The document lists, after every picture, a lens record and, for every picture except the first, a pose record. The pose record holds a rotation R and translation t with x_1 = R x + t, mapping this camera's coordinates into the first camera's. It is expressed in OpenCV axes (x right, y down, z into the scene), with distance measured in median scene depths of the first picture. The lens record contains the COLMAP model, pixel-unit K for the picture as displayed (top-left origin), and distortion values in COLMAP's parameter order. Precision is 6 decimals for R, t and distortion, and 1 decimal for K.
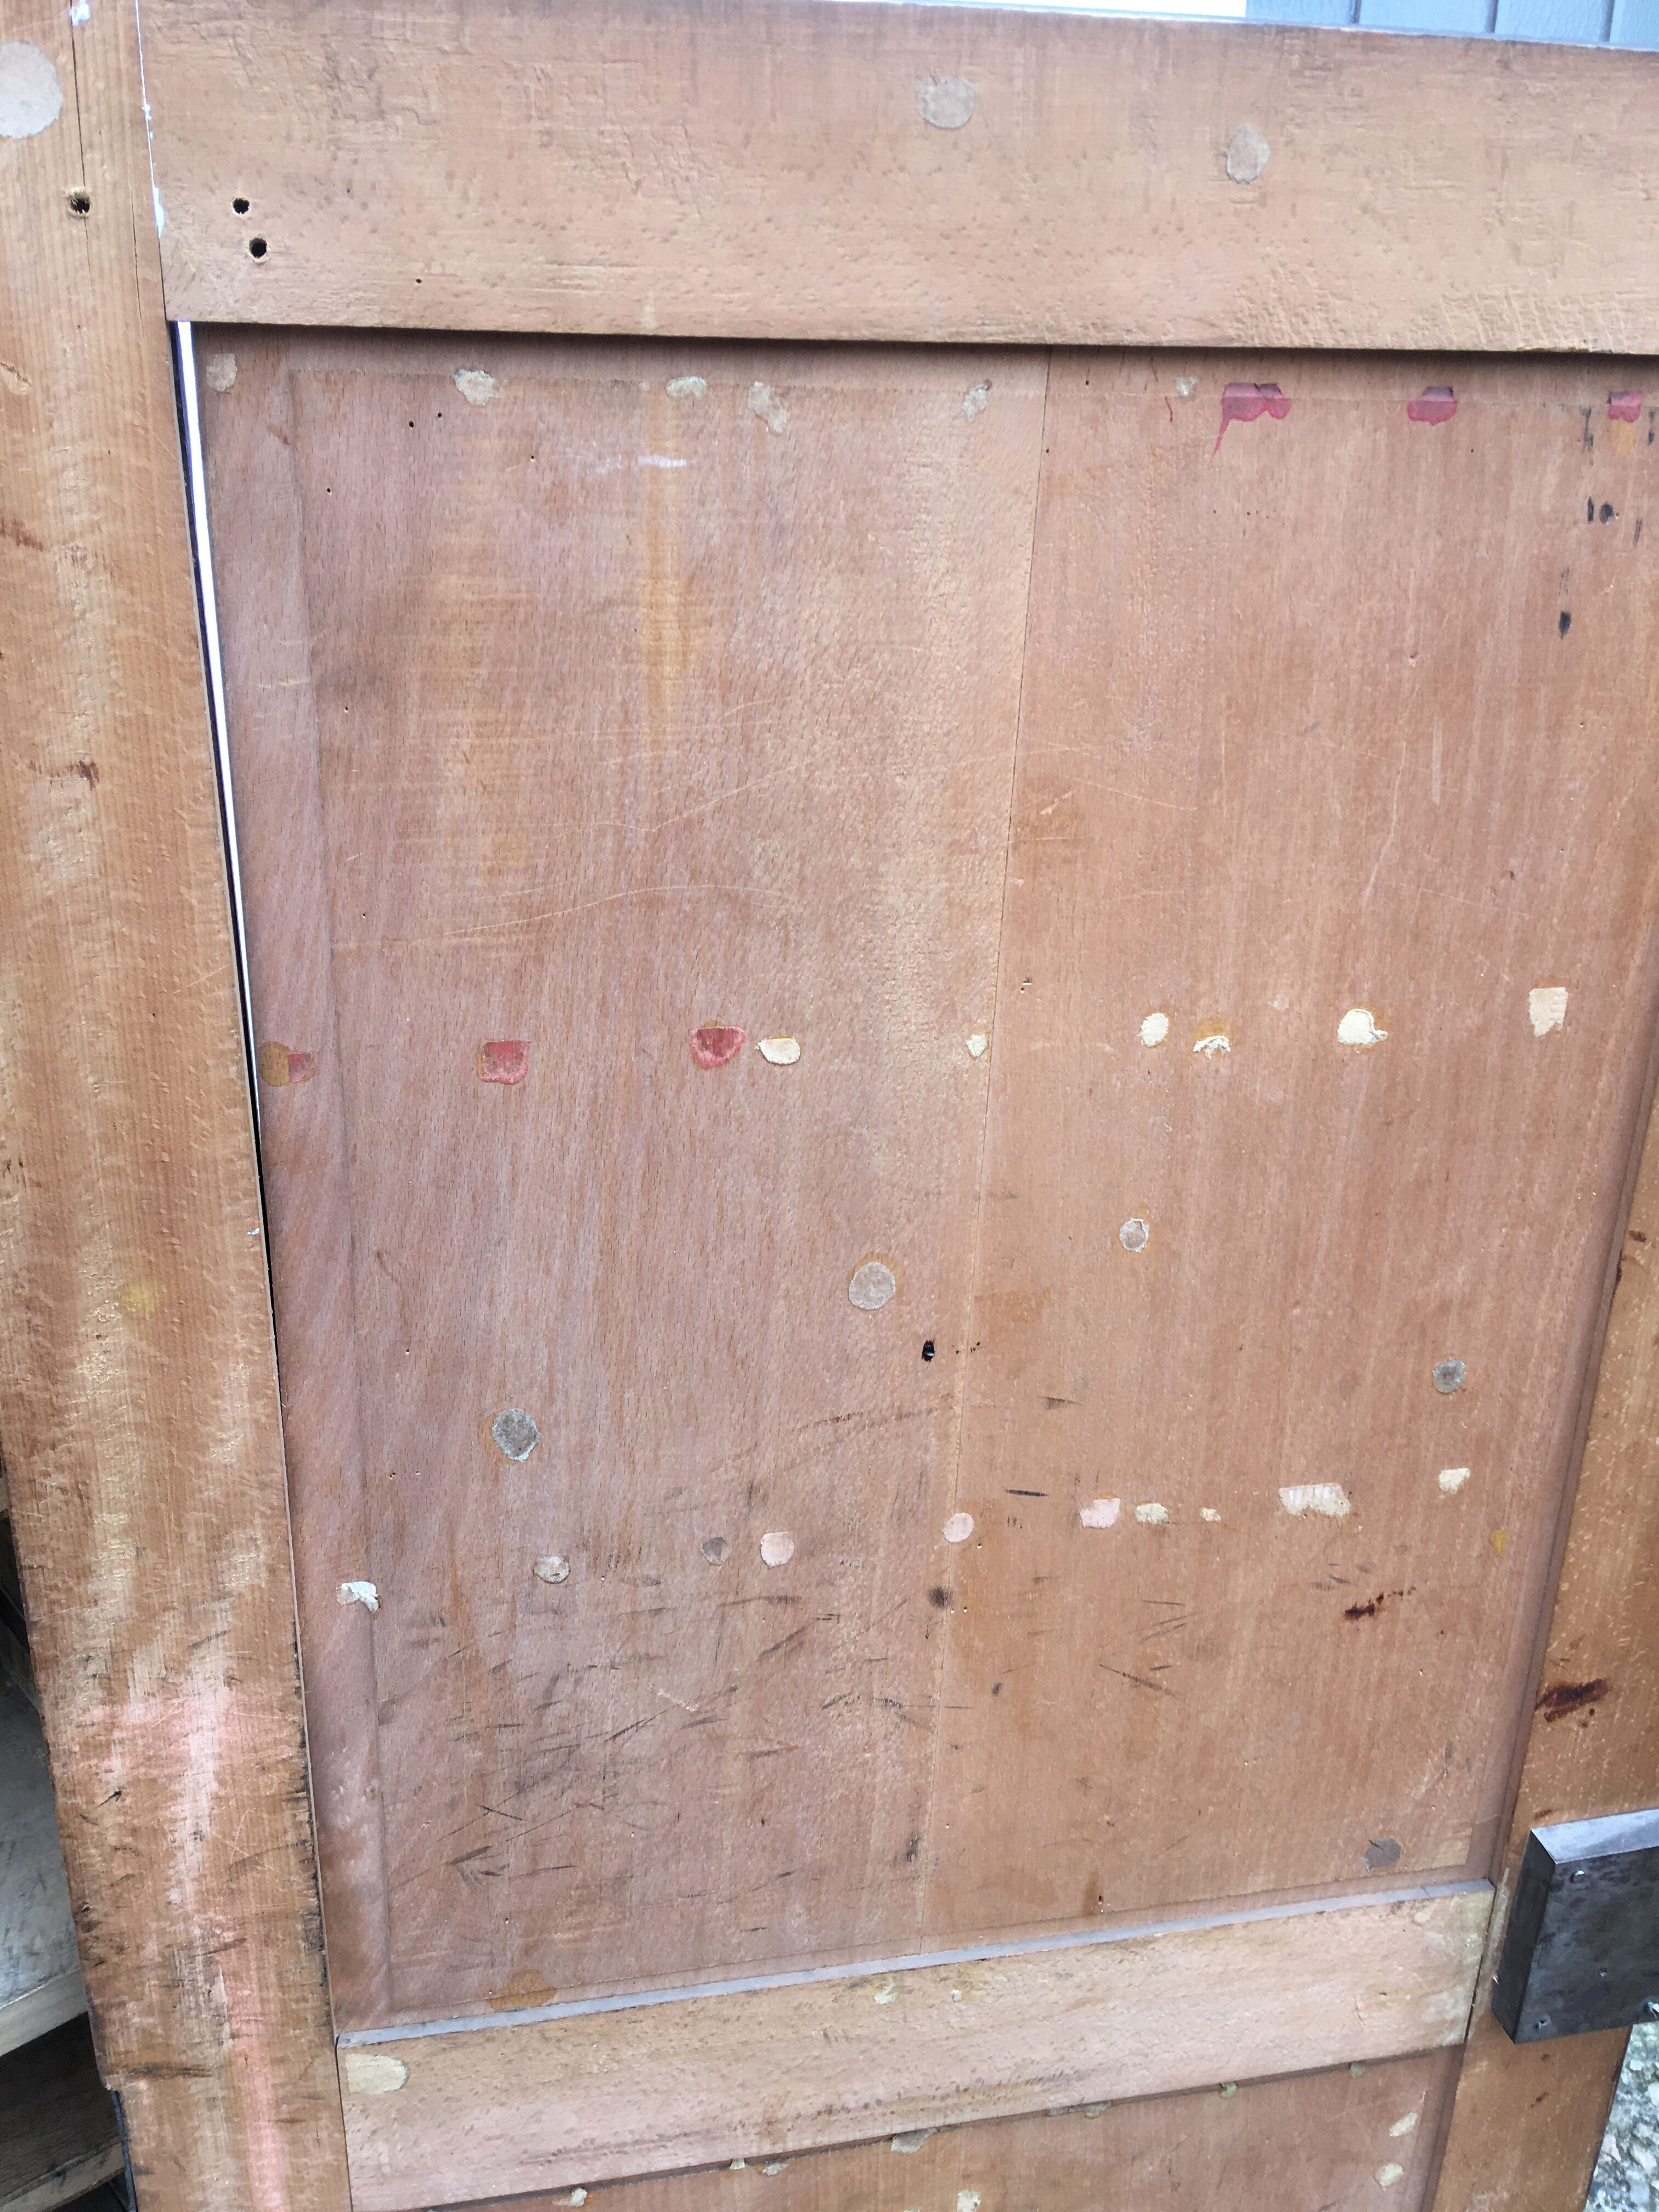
lens RADIAL K [[1862.9, 0, 839.6], [0, 1862.9, 1095.0], [0, 0, 1]] dist [0.112627, -0.173685]
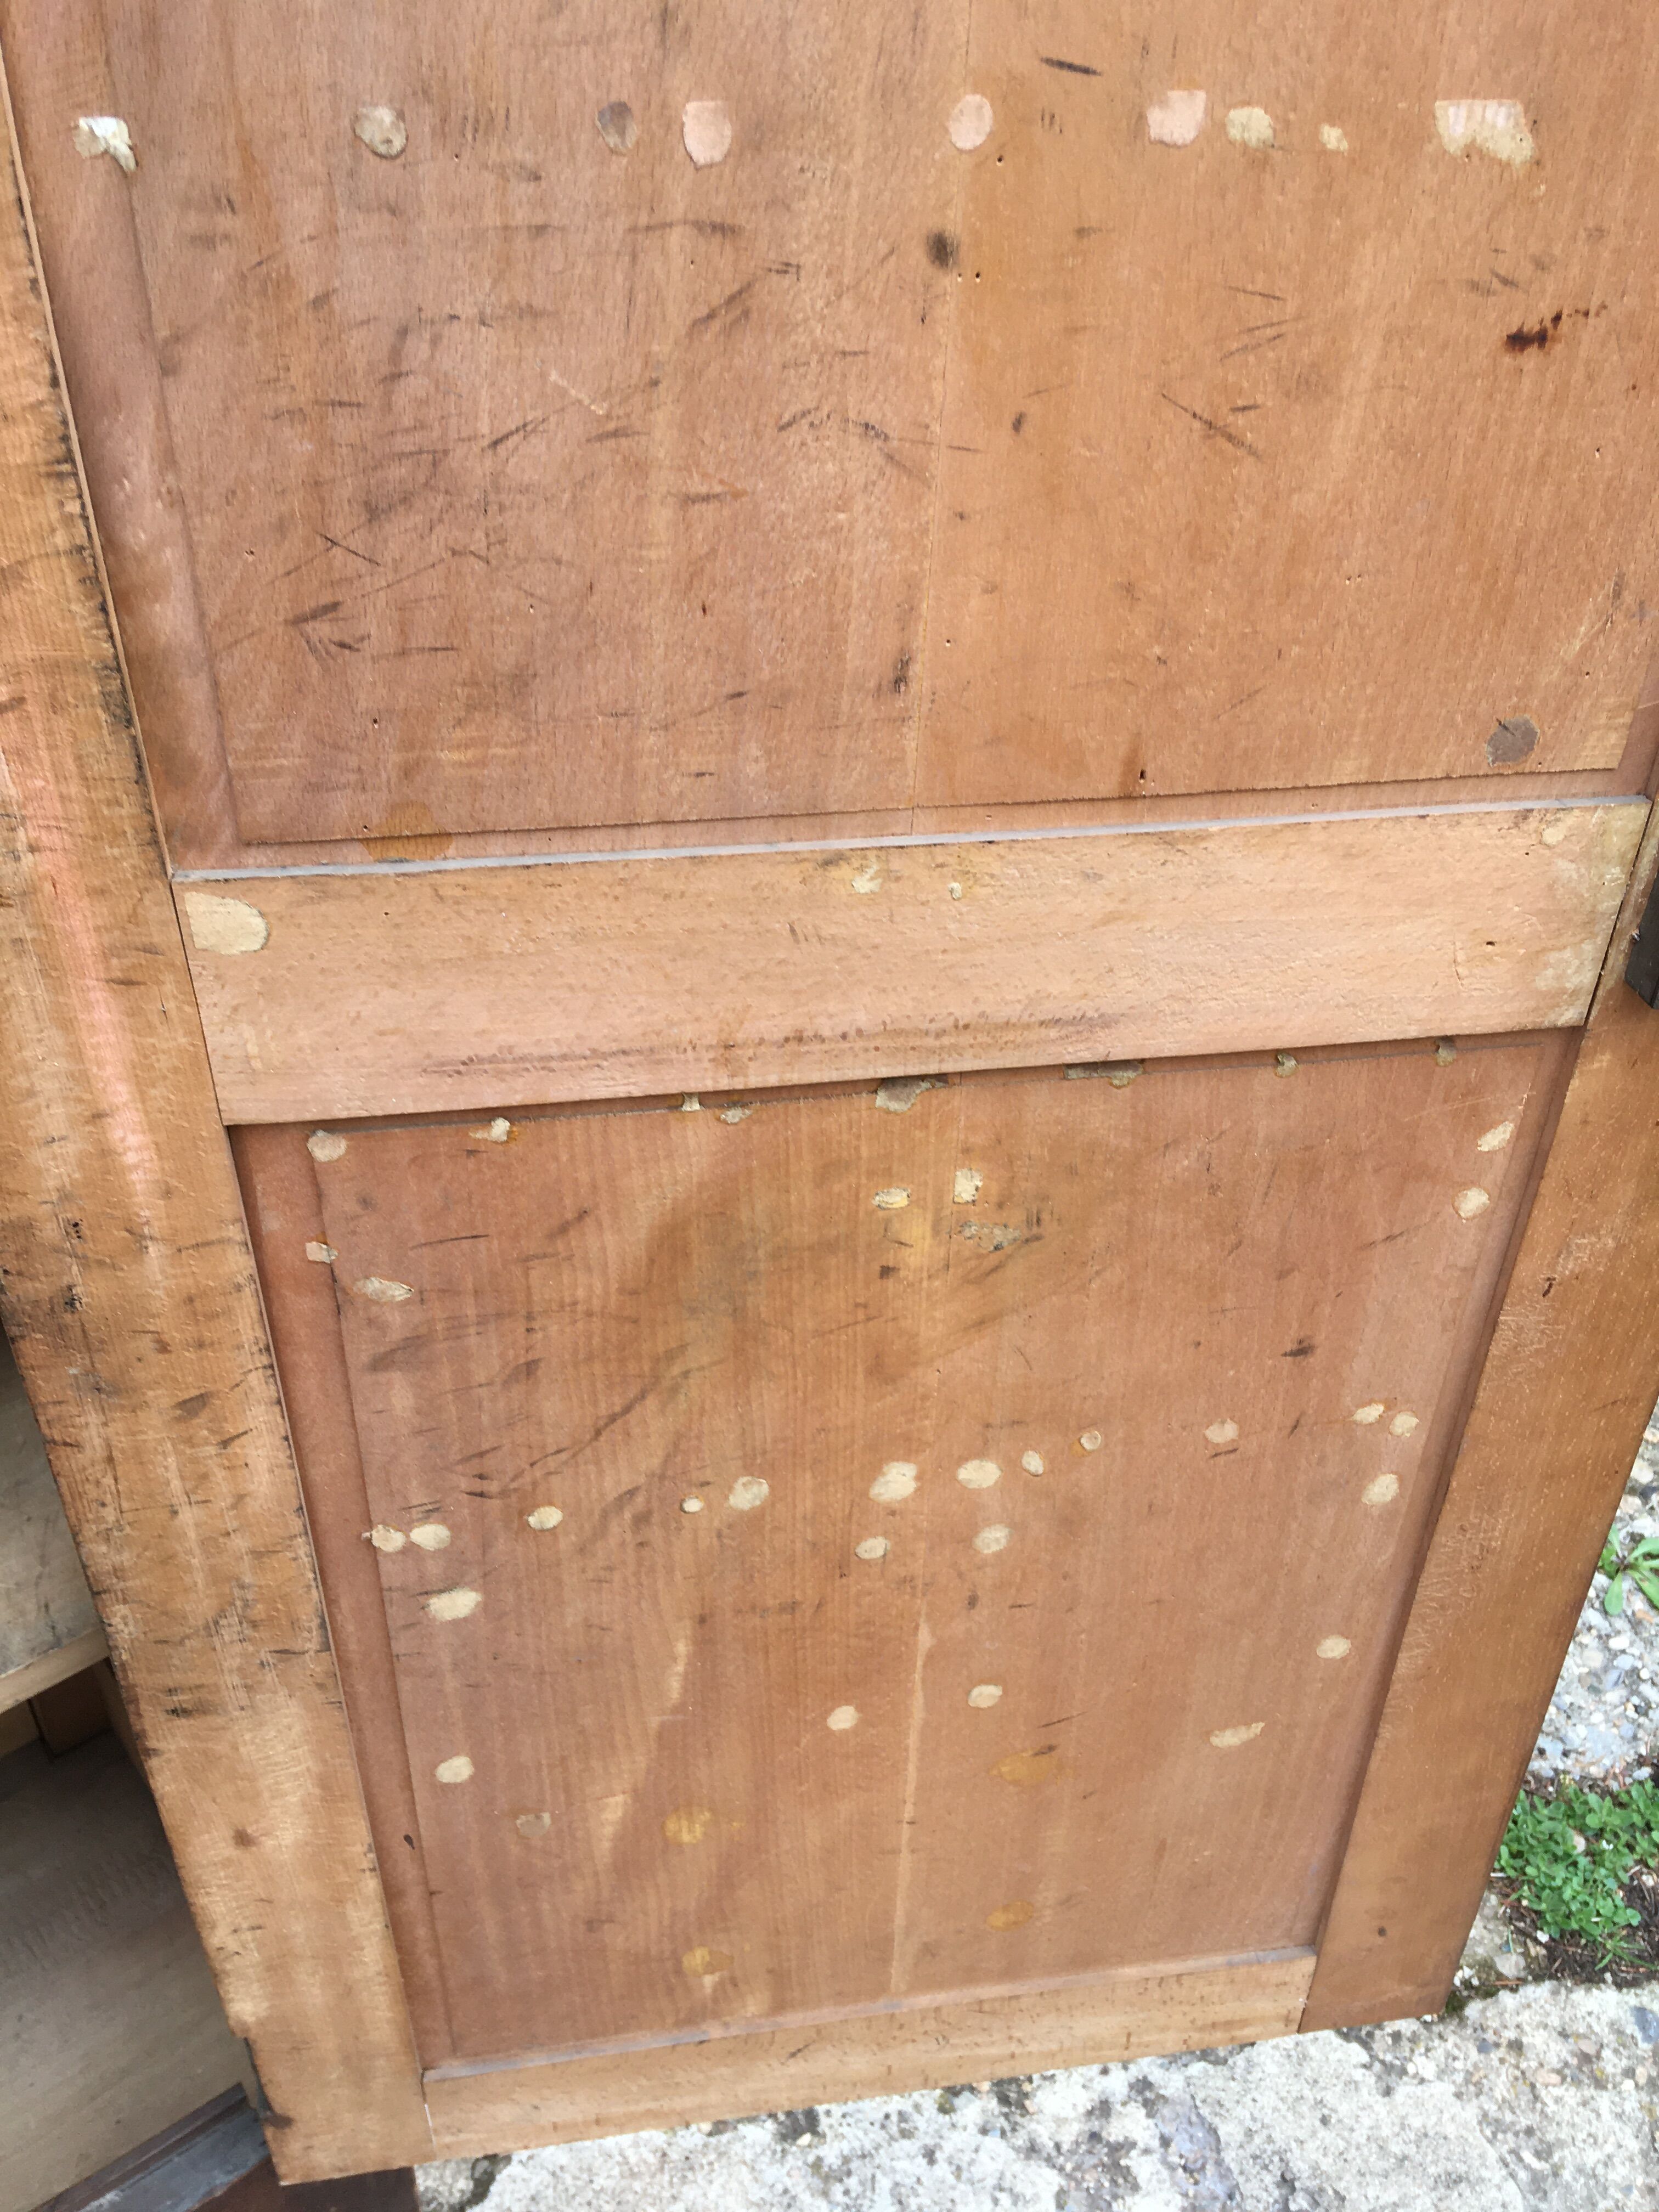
lens RADIAL K [[1862.9, 0, 815.6], [0, 1862.9, 1097.5], [0, 0, 1]] dist [0.112627, -0.173685]
pose [[0.999006, 0.014477, -0.042150, 0.041212], [-0.004217, 0.972234, 0.233971, 0.419499], [0.044366, -0.233561, 0.971329, 0.230933]]
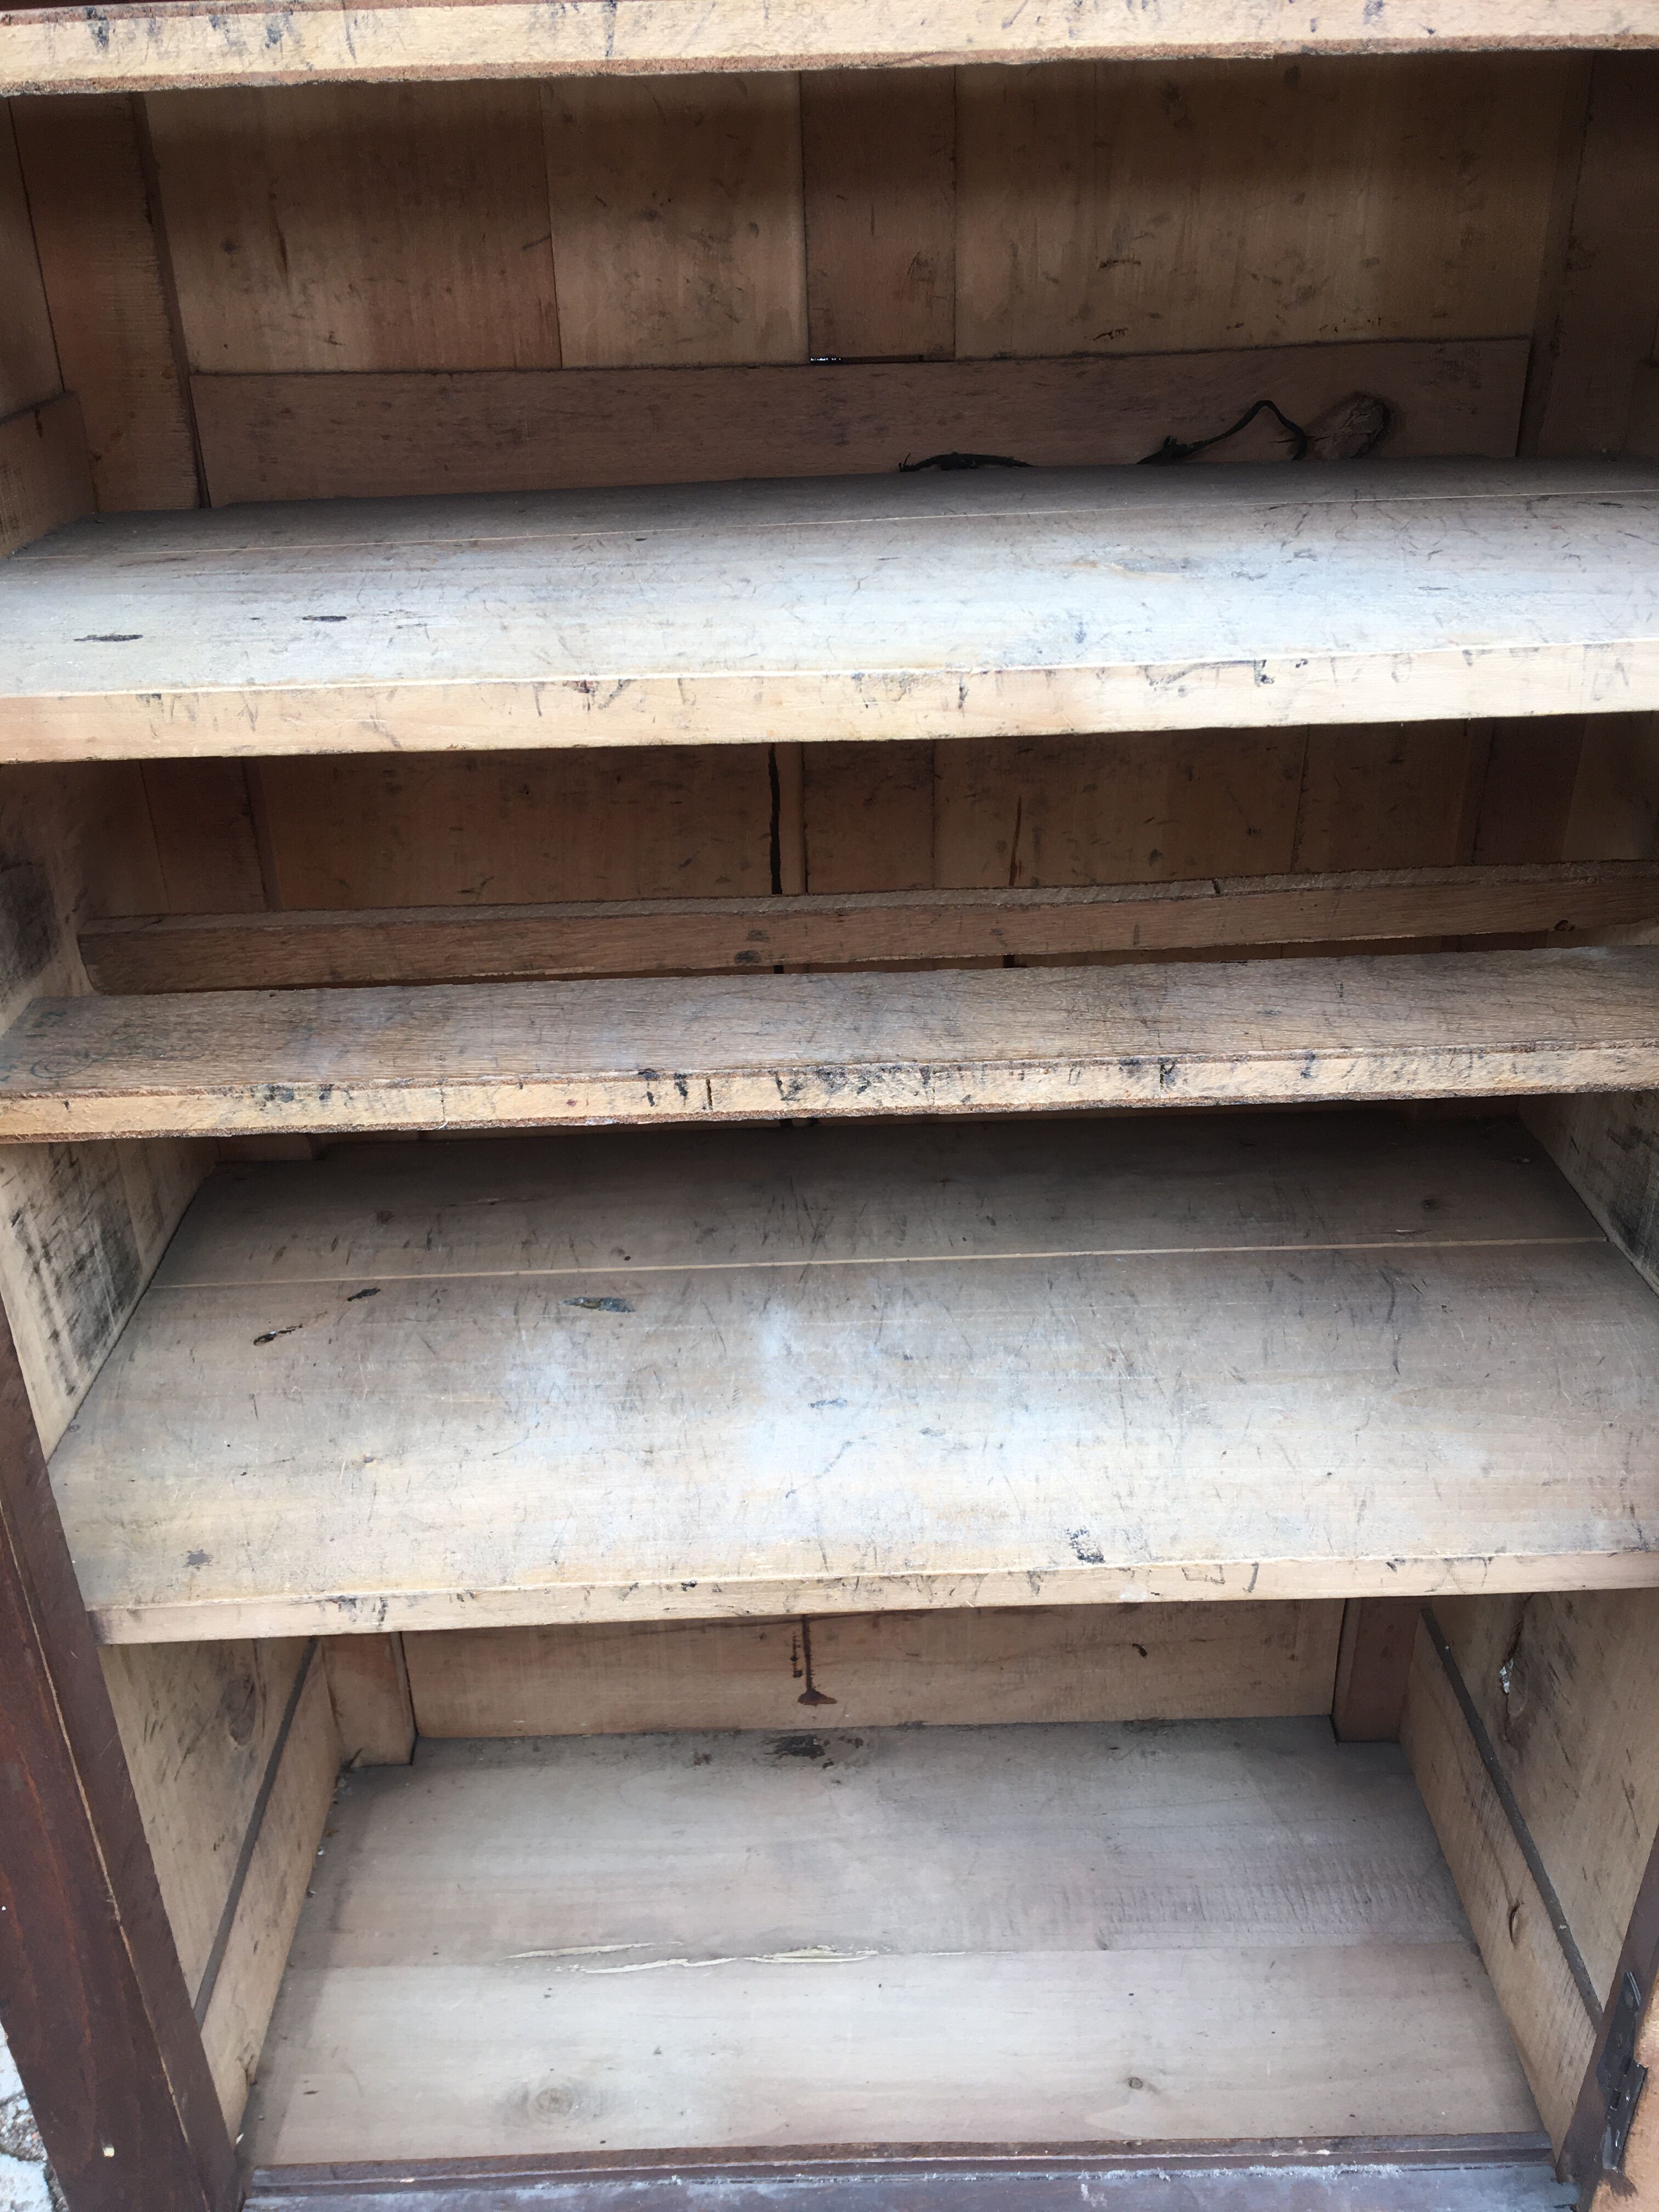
lens RADIAL K [[1862.9, 0, 832.7], [0, 1862.9, 1112.5], [0, 0, 1]] dist [0.112627, -0.173685]
pose [[0.770598, 0.269065, -0.577739, -0.273055], [-0.201861, 0.962883, 0.179189, 0.683083], [0.604508, -0.021460, 0.796310, 0.103782]]
